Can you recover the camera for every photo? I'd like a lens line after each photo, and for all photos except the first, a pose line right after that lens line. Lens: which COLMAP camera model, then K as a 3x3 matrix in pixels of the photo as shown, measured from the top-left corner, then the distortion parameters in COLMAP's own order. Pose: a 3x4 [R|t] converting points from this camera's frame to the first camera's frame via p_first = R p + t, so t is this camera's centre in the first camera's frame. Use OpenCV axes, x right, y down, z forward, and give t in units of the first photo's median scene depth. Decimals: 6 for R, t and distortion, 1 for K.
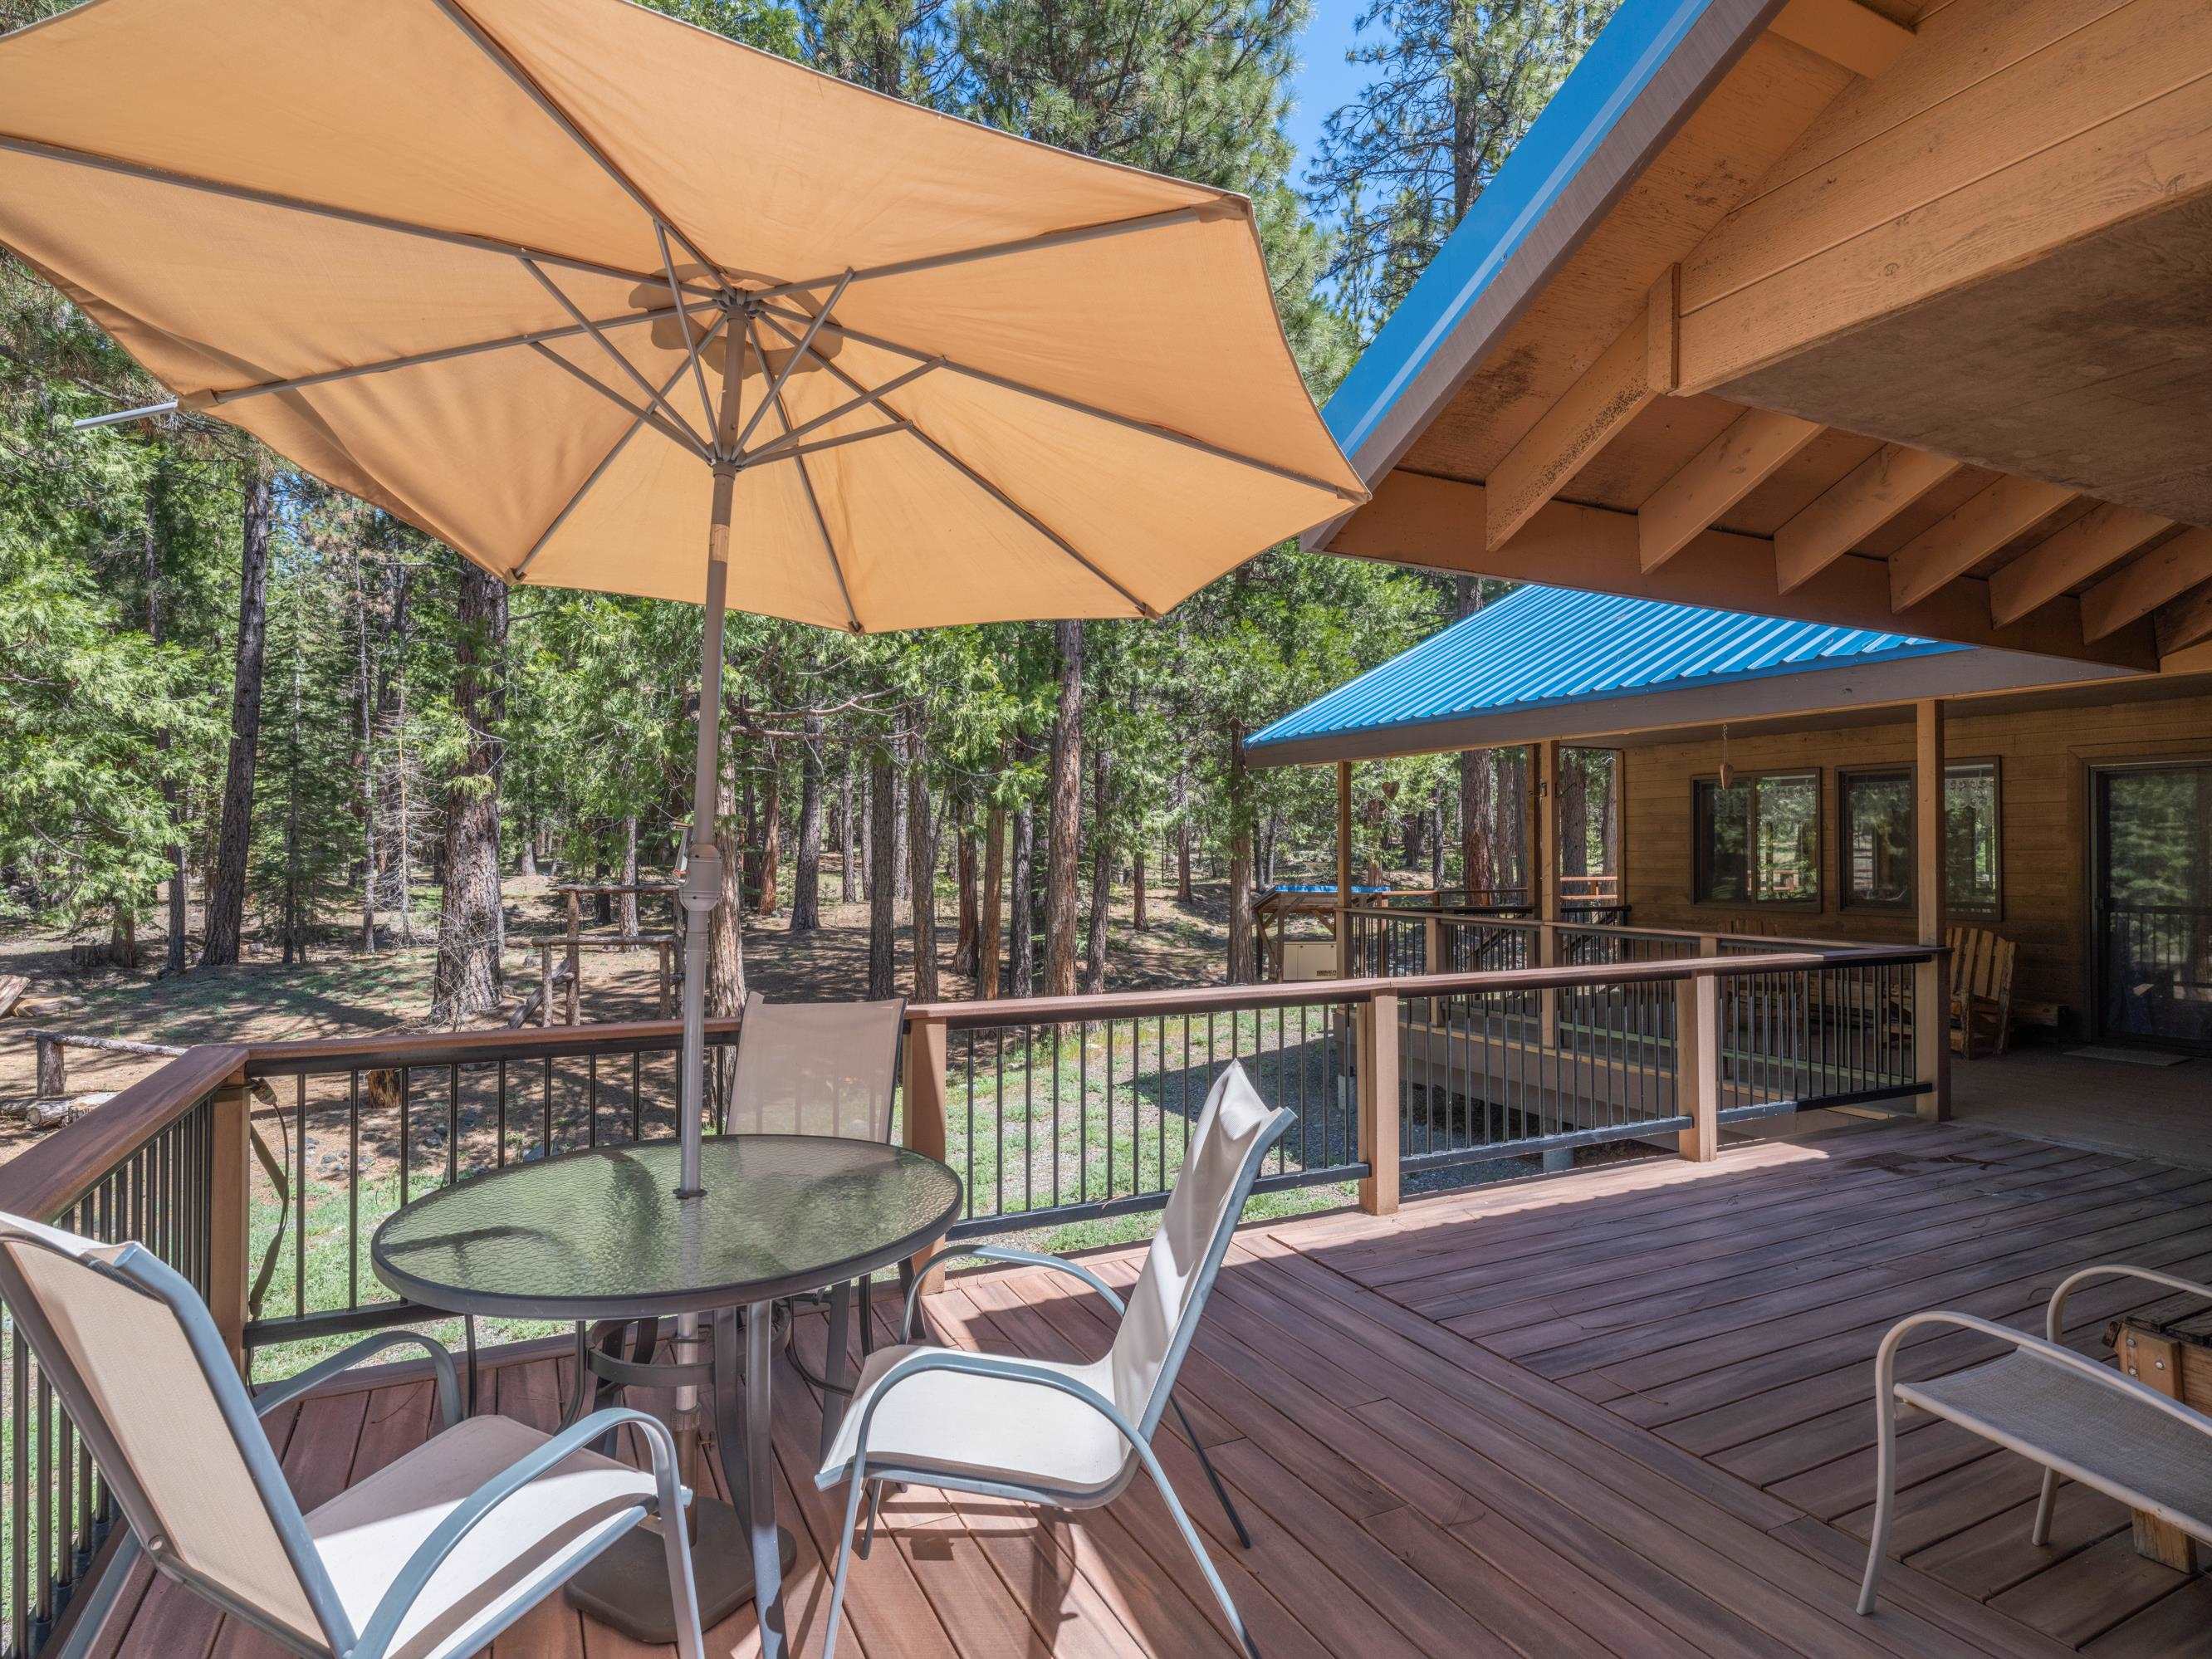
lens RADIAL K [[1185.9, 0, 1106.0], [0, 1185.9, 829.5], [0, 0, 1]] dist [-0.003098, -0.000997]
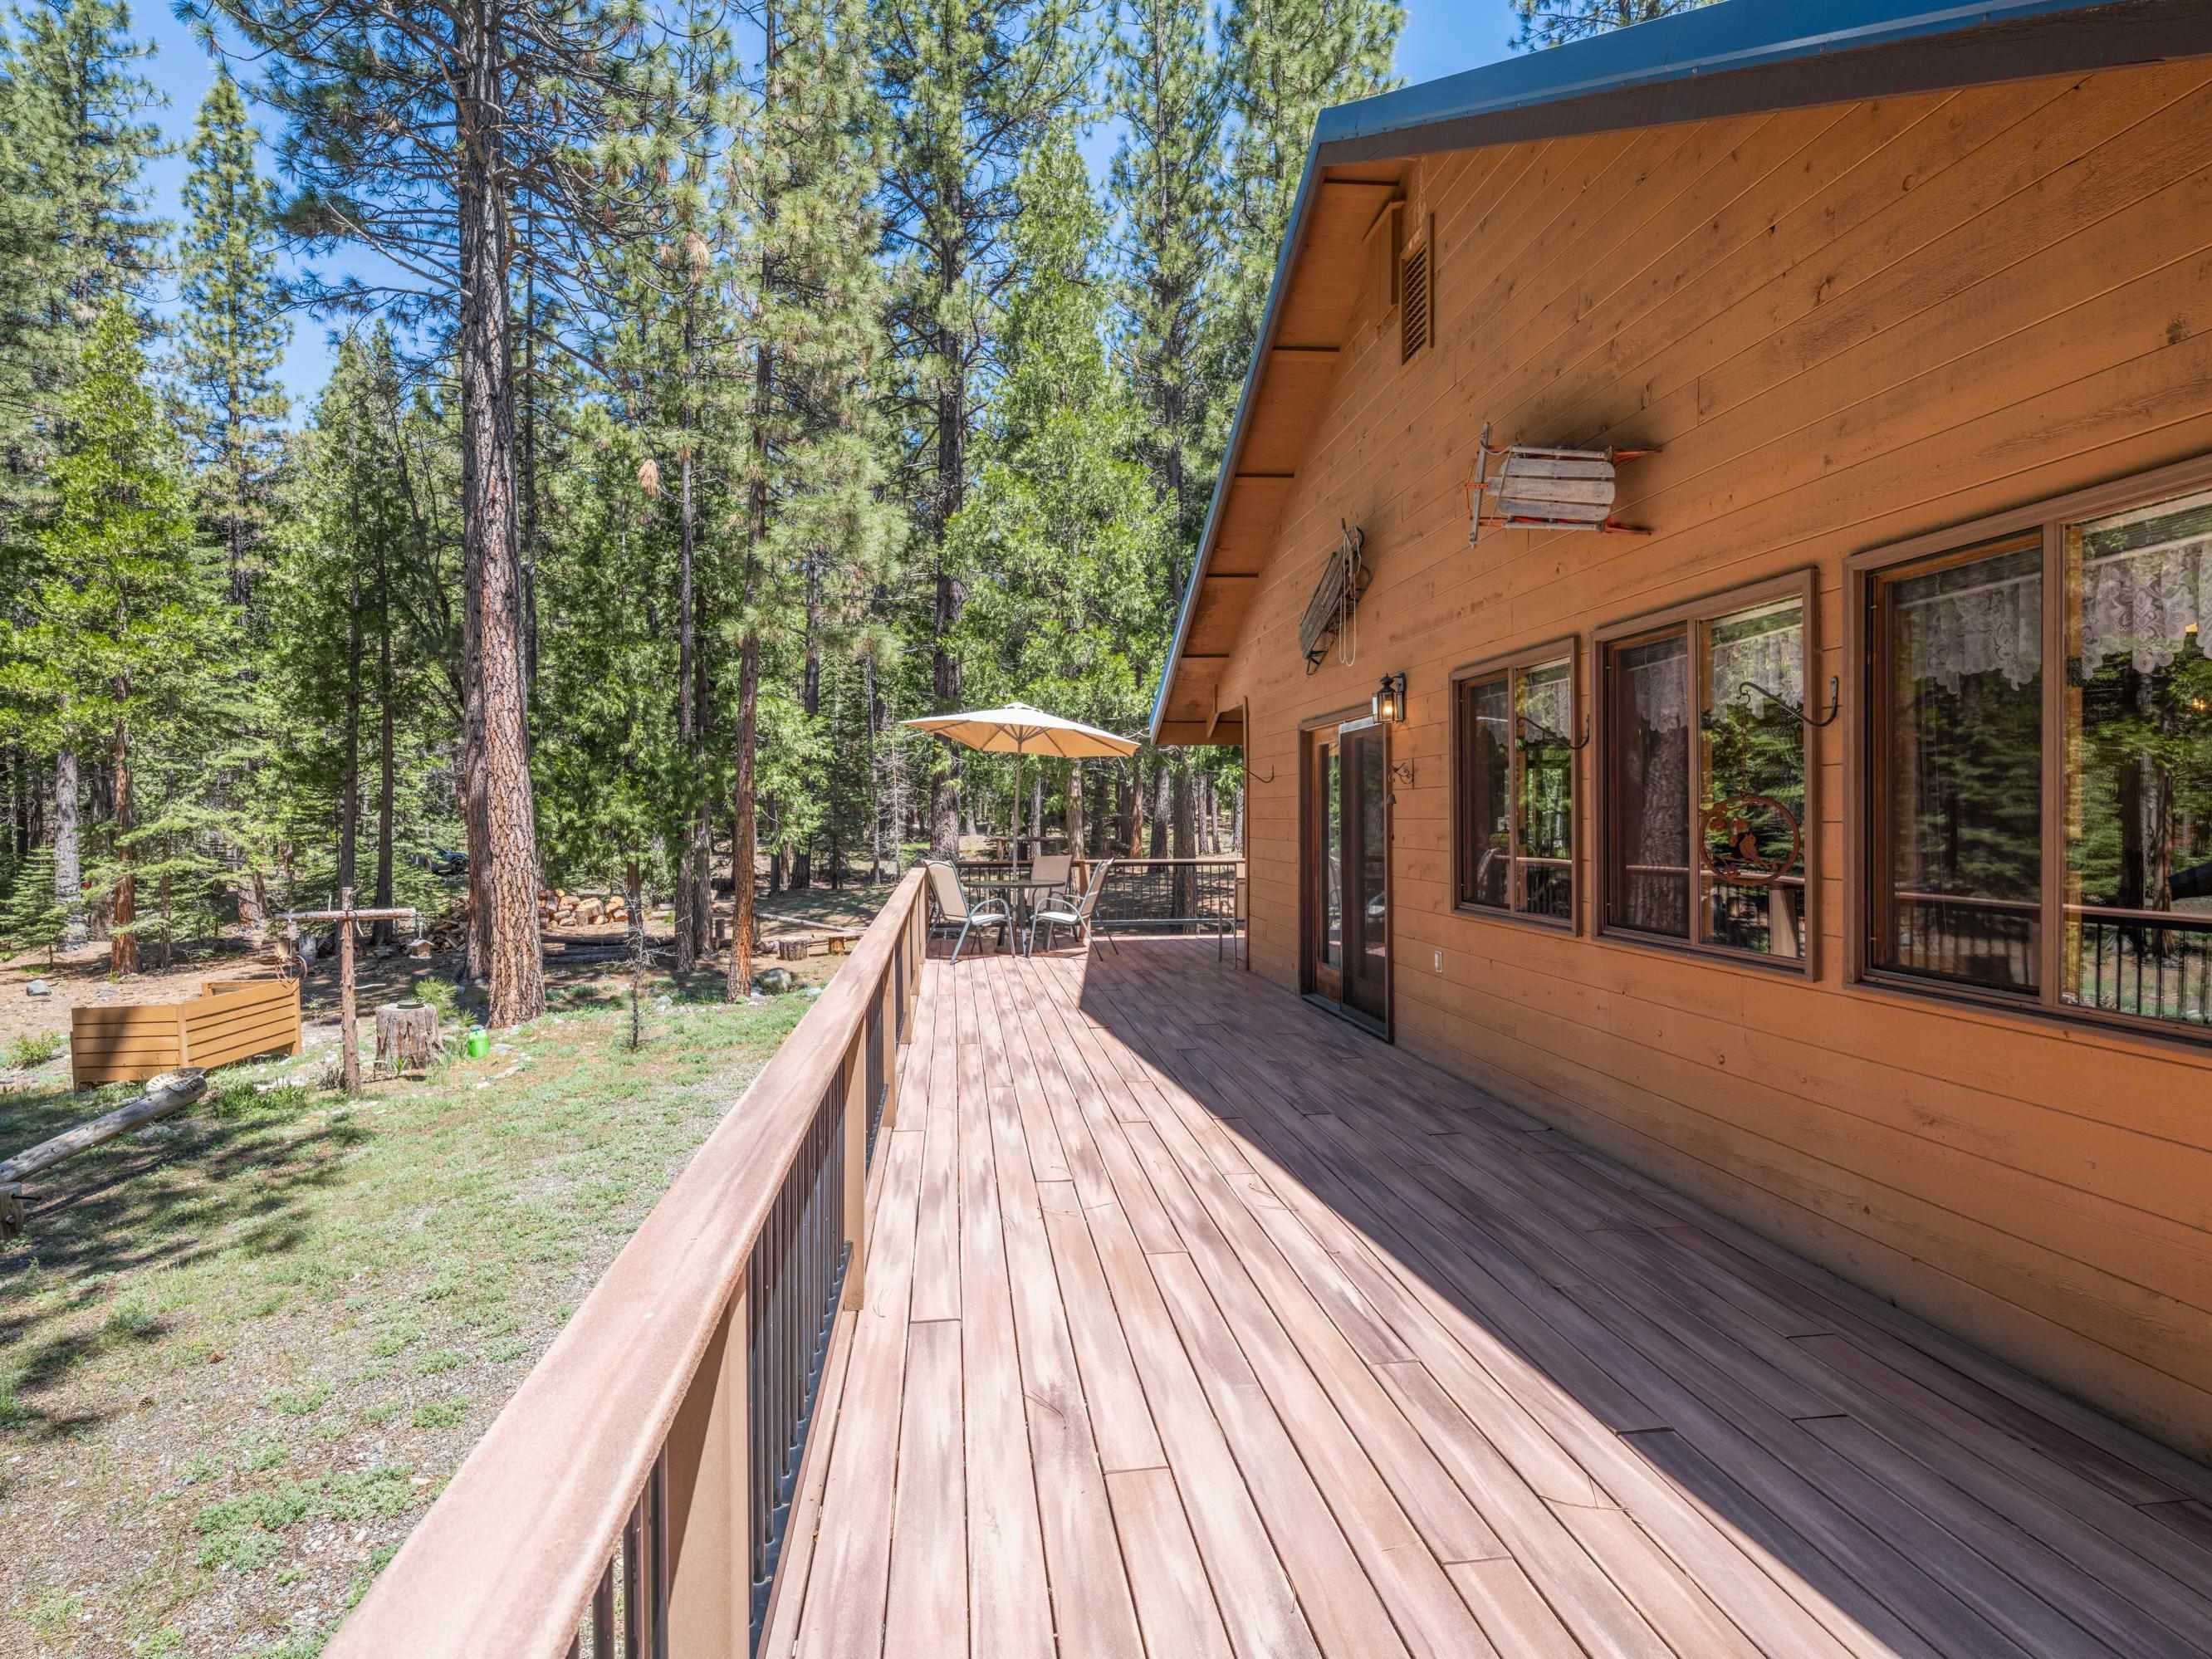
lens RADIAL K [[1185.9, 0, 1106.0], [0, 1185.9, 829.5], [0, 0, 1]] dist [-0.003098, -0.000997]
pose [[0.944244, -0.008385, -0.329140, 0.130853], [0.019544, 0.999340, 0.030608, -0.006799], [0.328666, -0.035335, 0.943785, -0.292715]]
